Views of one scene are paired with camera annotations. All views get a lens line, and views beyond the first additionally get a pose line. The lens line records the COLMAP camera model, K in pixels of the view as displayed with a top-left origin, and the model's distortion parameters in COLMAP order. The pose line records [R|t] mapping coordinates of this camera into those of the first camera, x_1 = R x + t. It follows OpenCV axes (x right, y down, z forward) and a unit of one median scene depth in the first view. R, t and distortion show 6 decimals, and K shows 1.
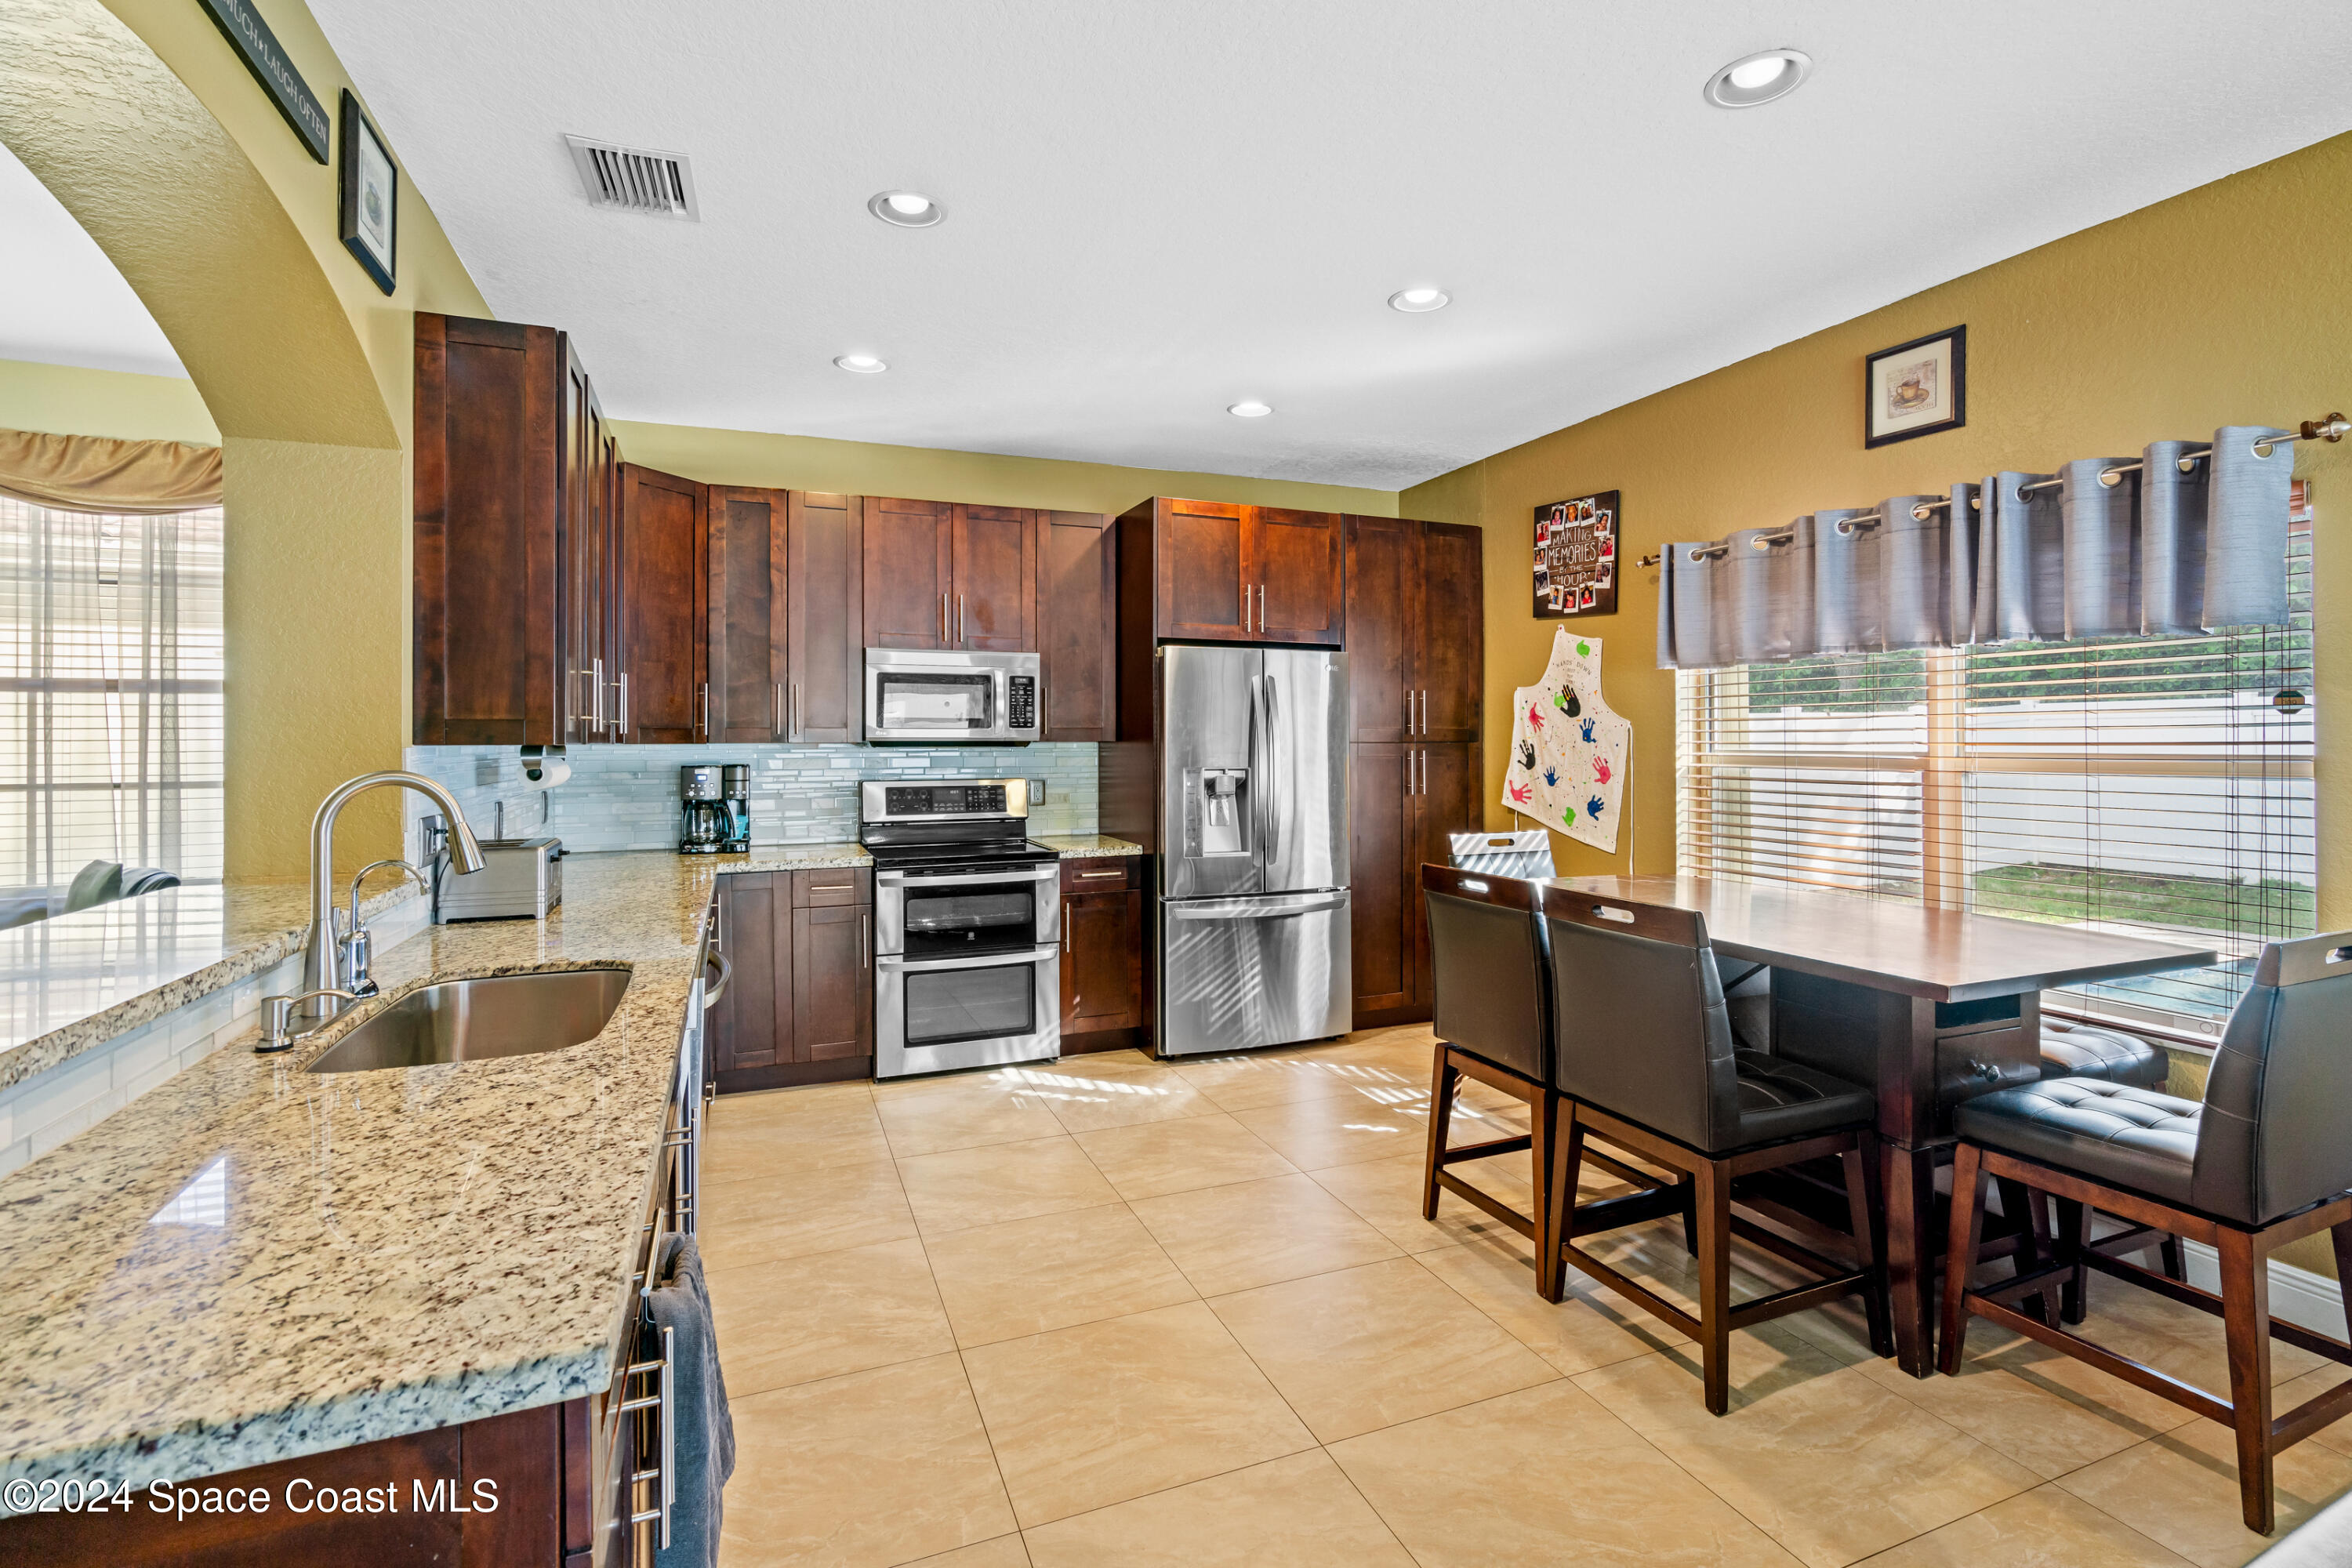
lens RADIAL K [[1082.6, 0, 1178.2], [0, 1082.6, 734.9], [0, 0, 1]] dist [-0.001650, 0.000412]
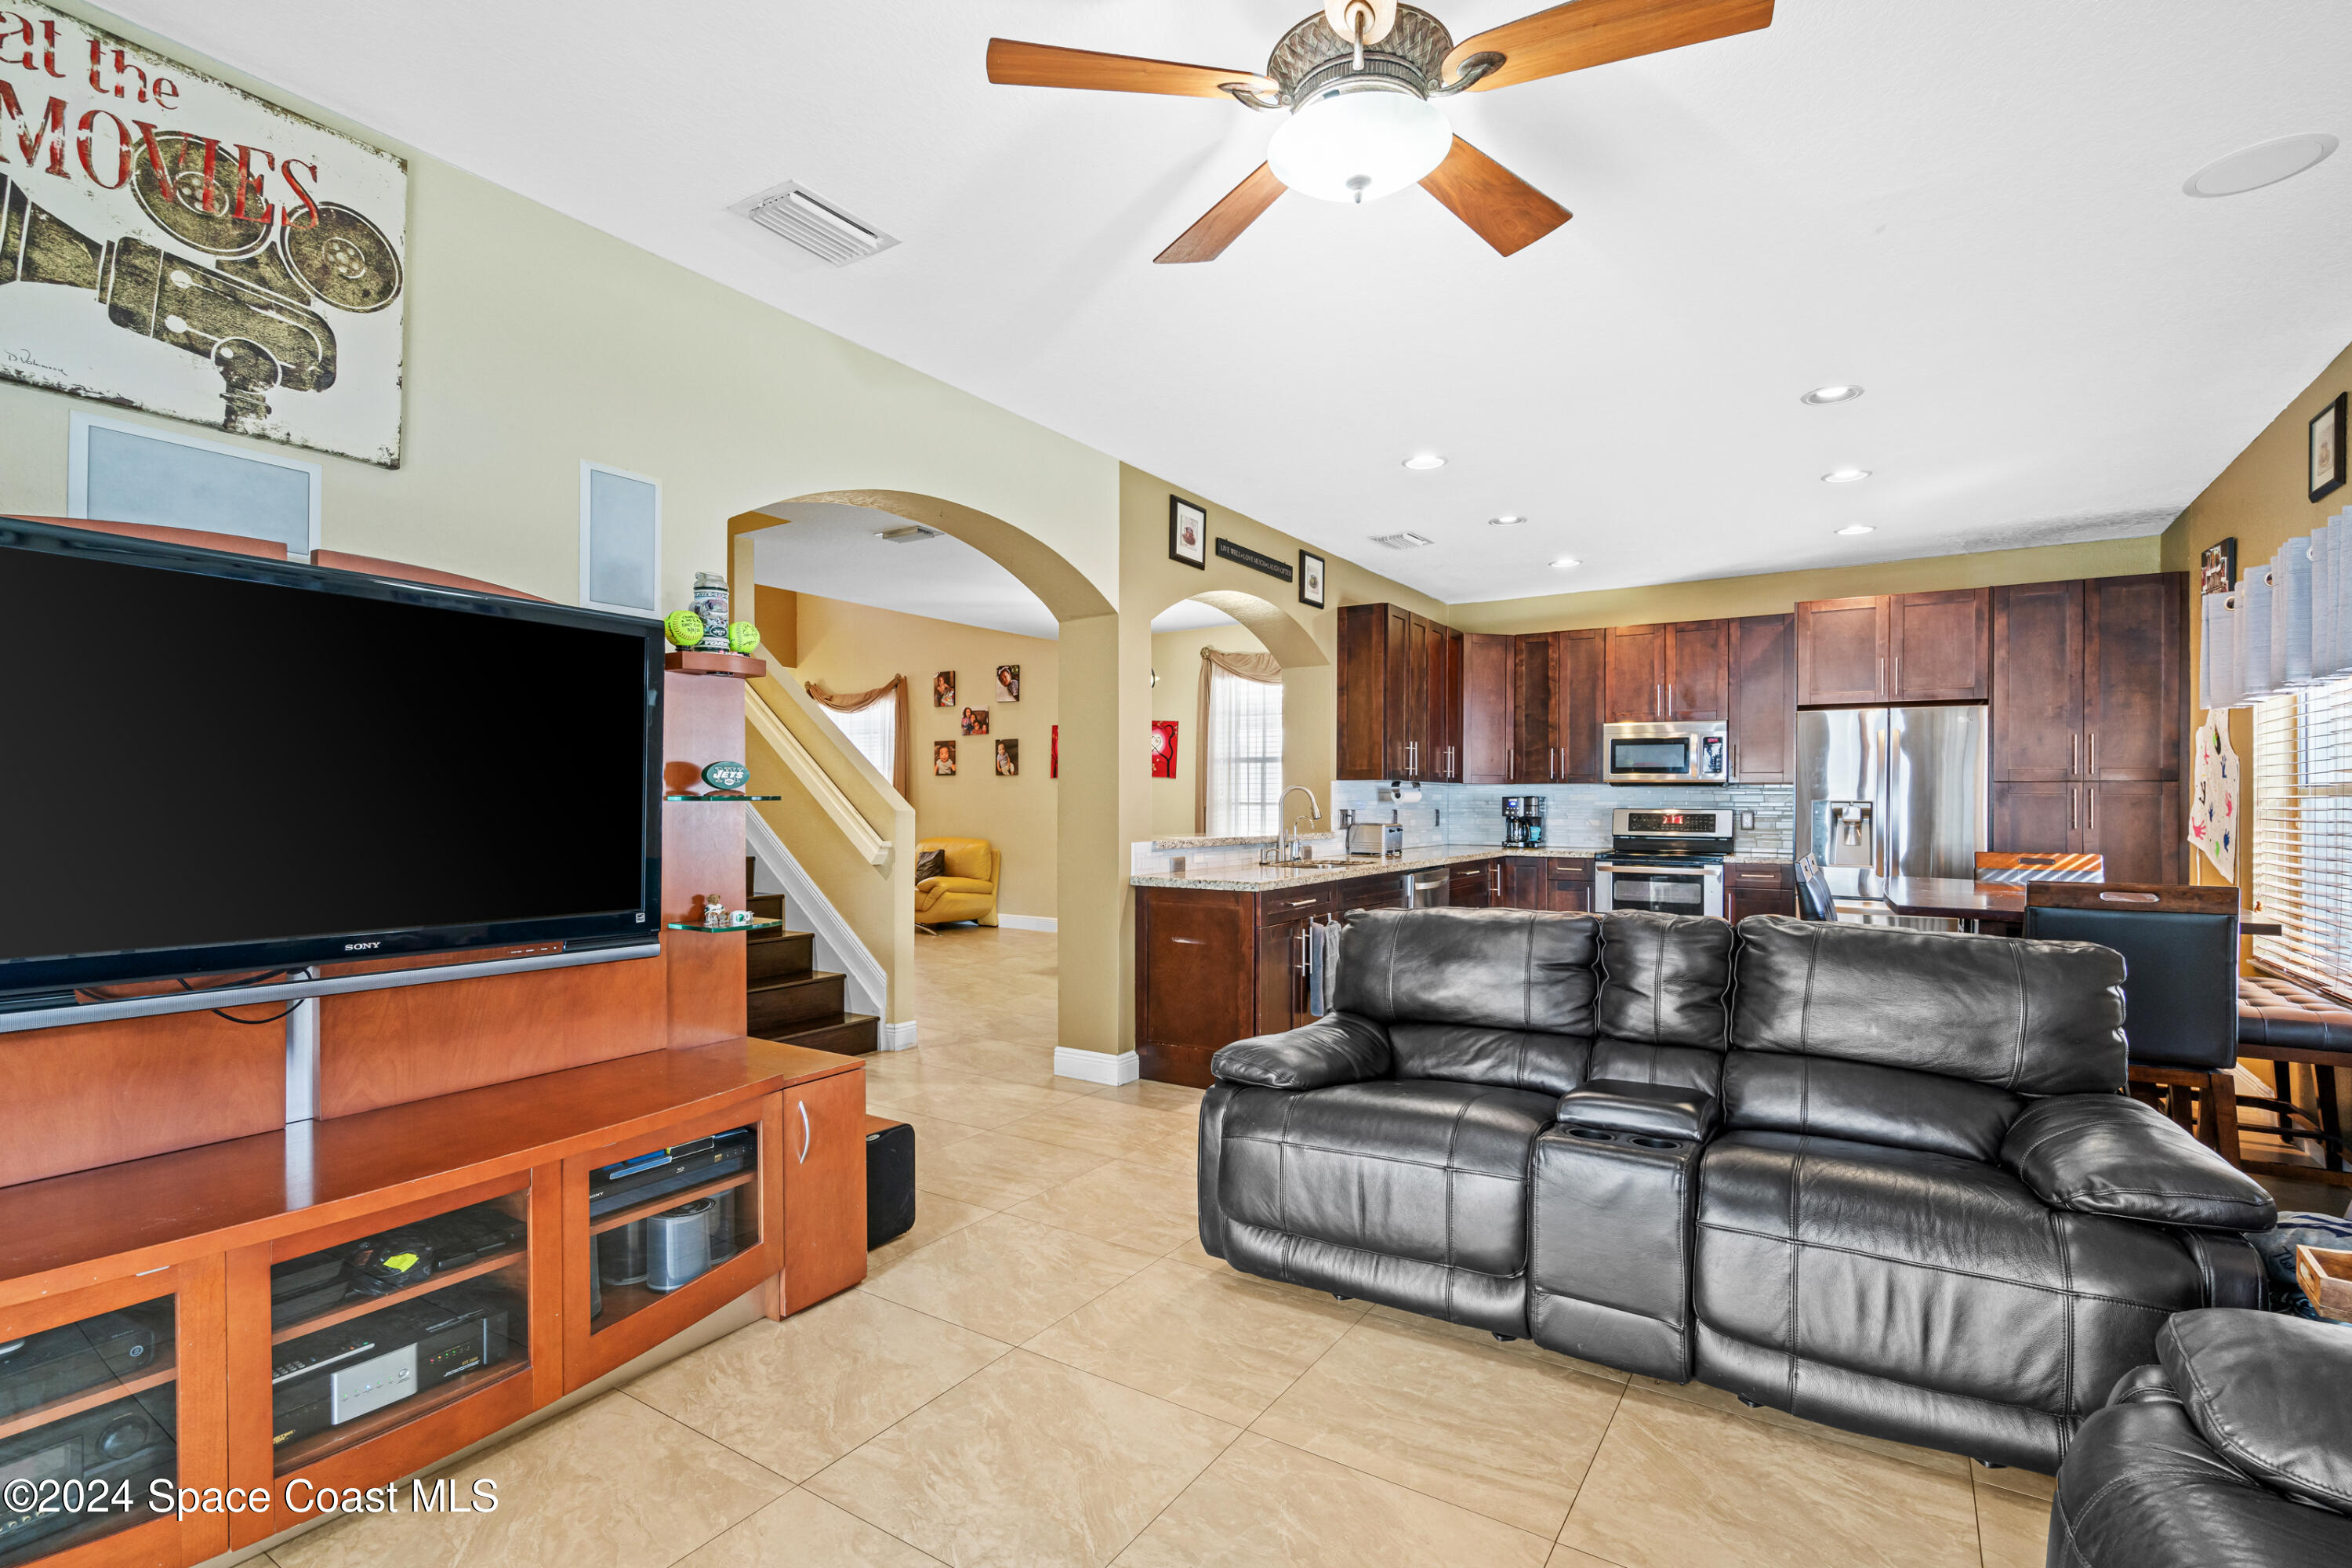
lens RADIAL K [[1086.7, 0, 1189.5], [0, 1086.7, 799.0], [0, 0, 1]] dist [-0.000498, 0.000268]
pose [[0.582828, 0.005507, -0.812577, 0.633315], [-0.002432, 0.999984, 0.005033, 0.022887], [0.812592, -0.000958, 0.582833, -0.414169]]
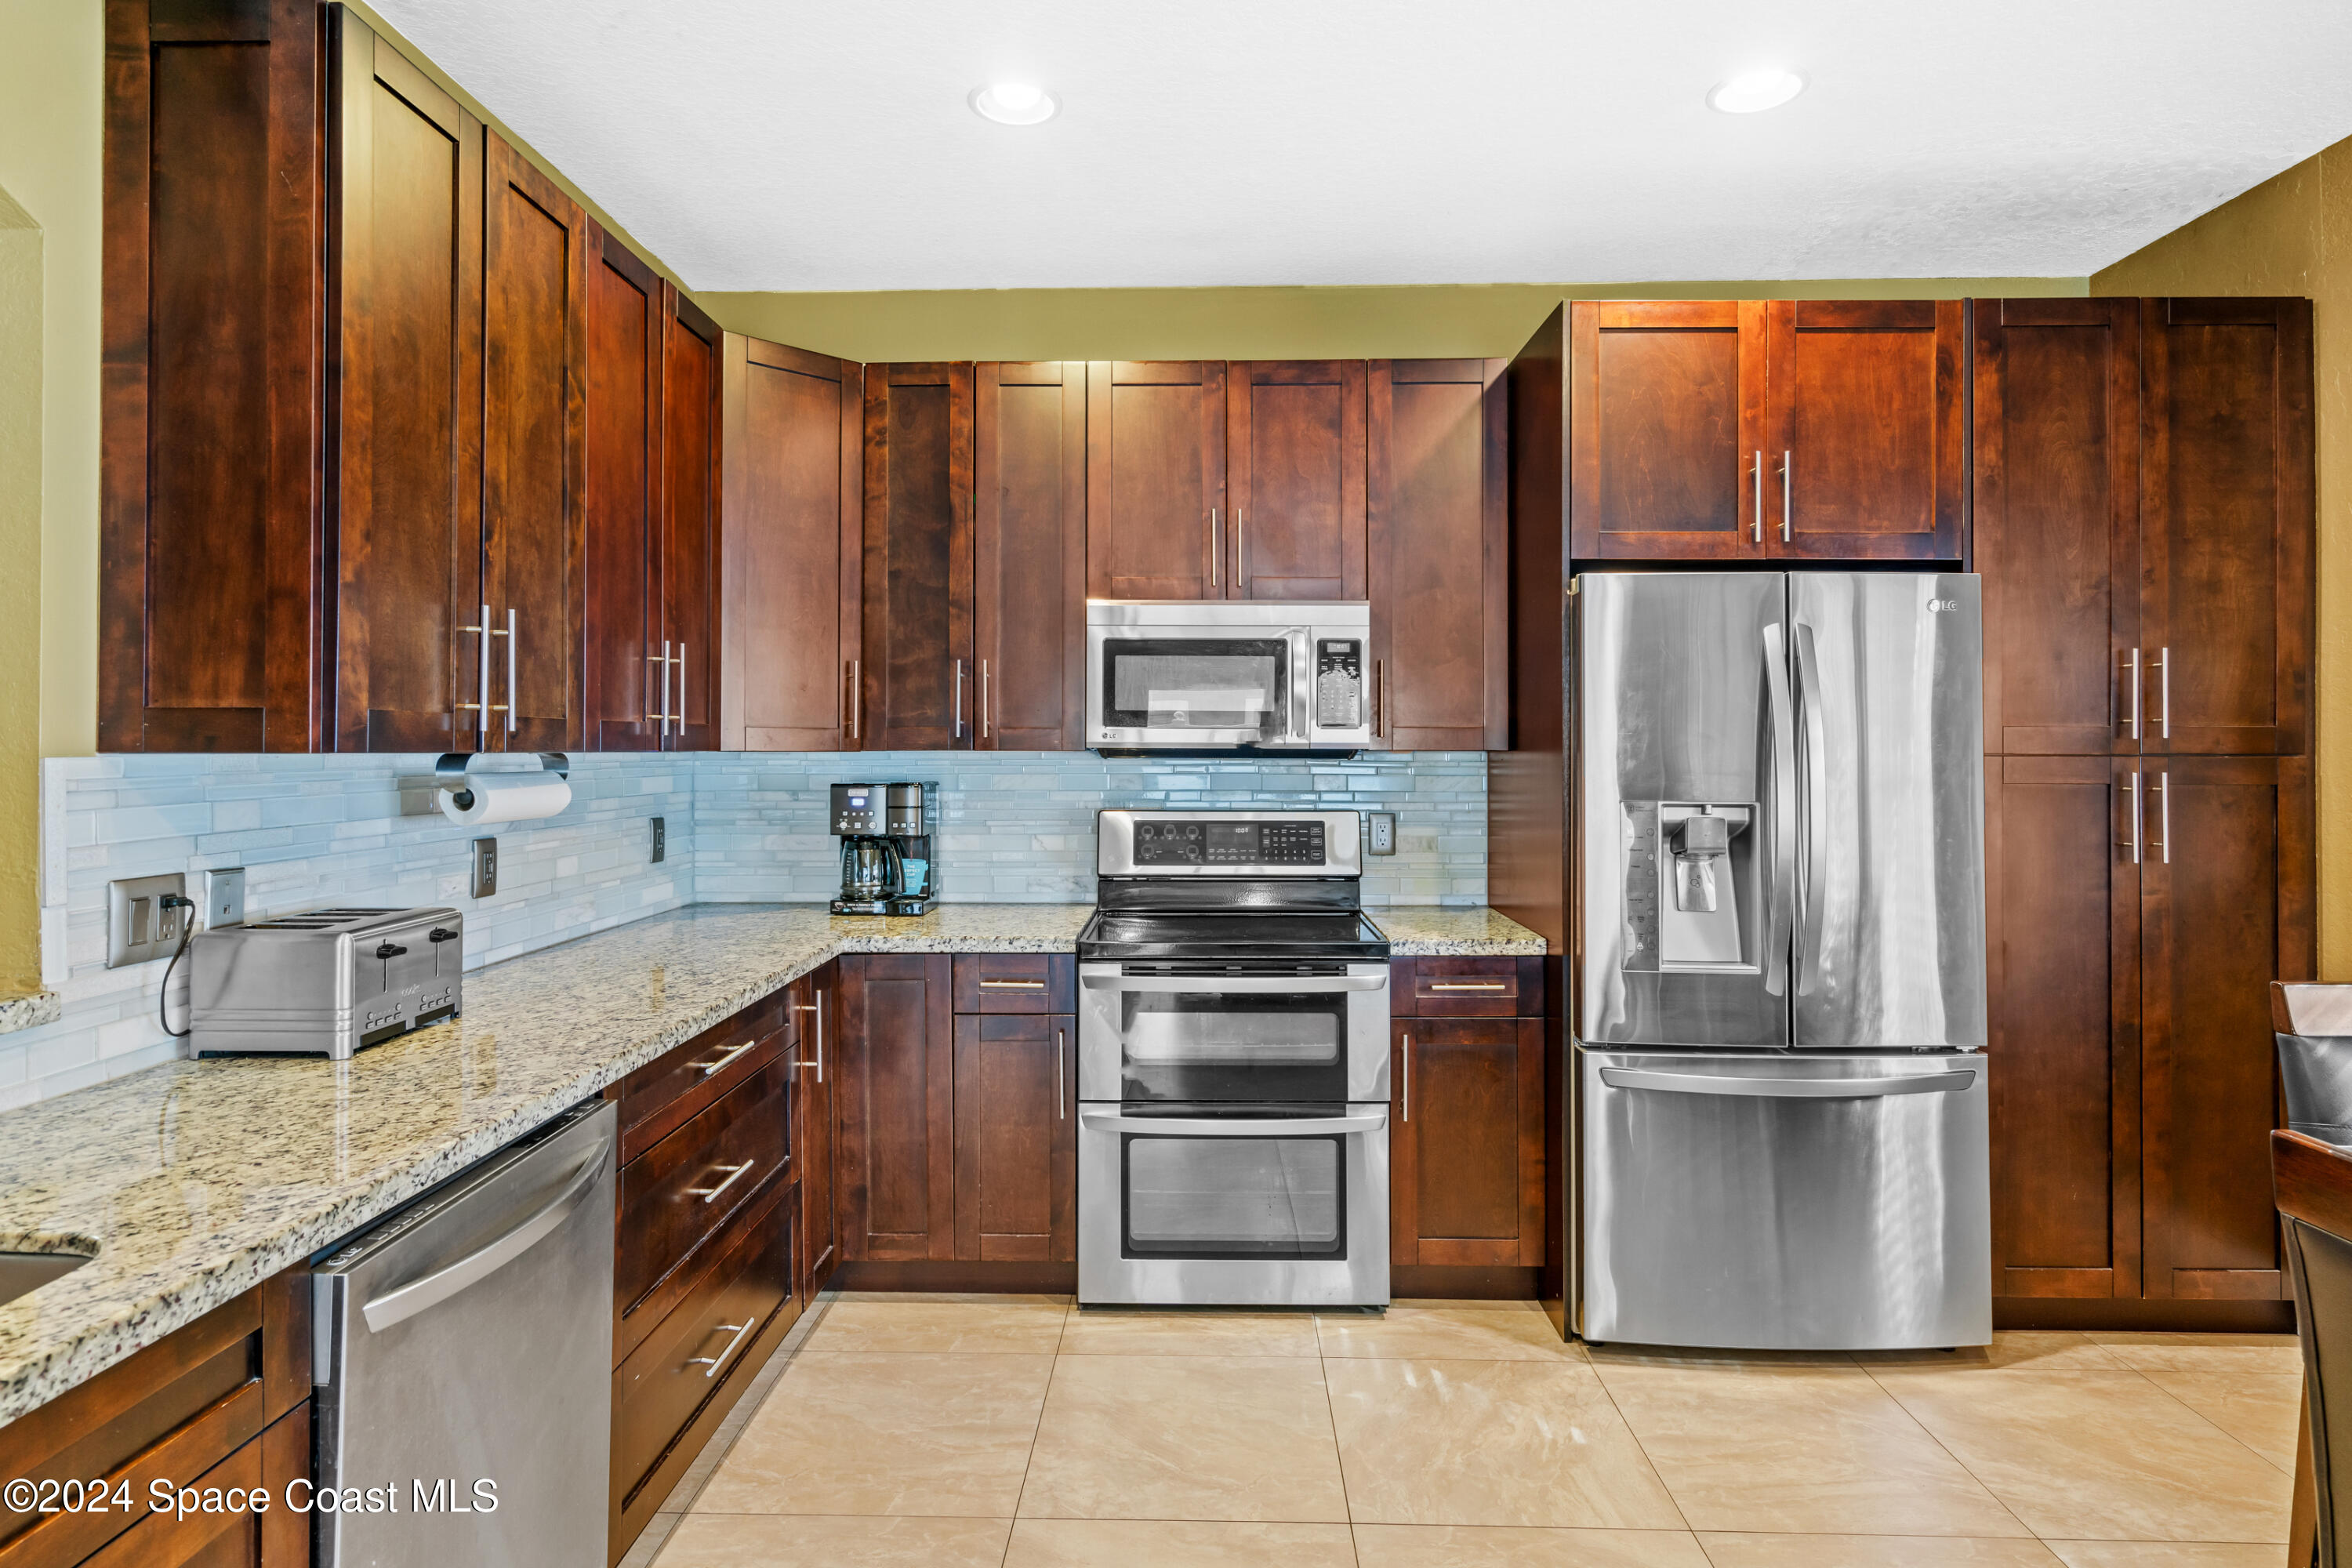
lens RADIAL K [[1259.0, 0, 1182.7], [0, 1259.0, 734.2], [0, 0, 1]] dist [0.009059, 0.001059]
pose [[0.921487, -0.000691, -0.388408, 0.046129], [-0.001554, 0.999984, -0.005466, 0.001359], [0.388405, 0.005641, 0.921471, 0.333073]]
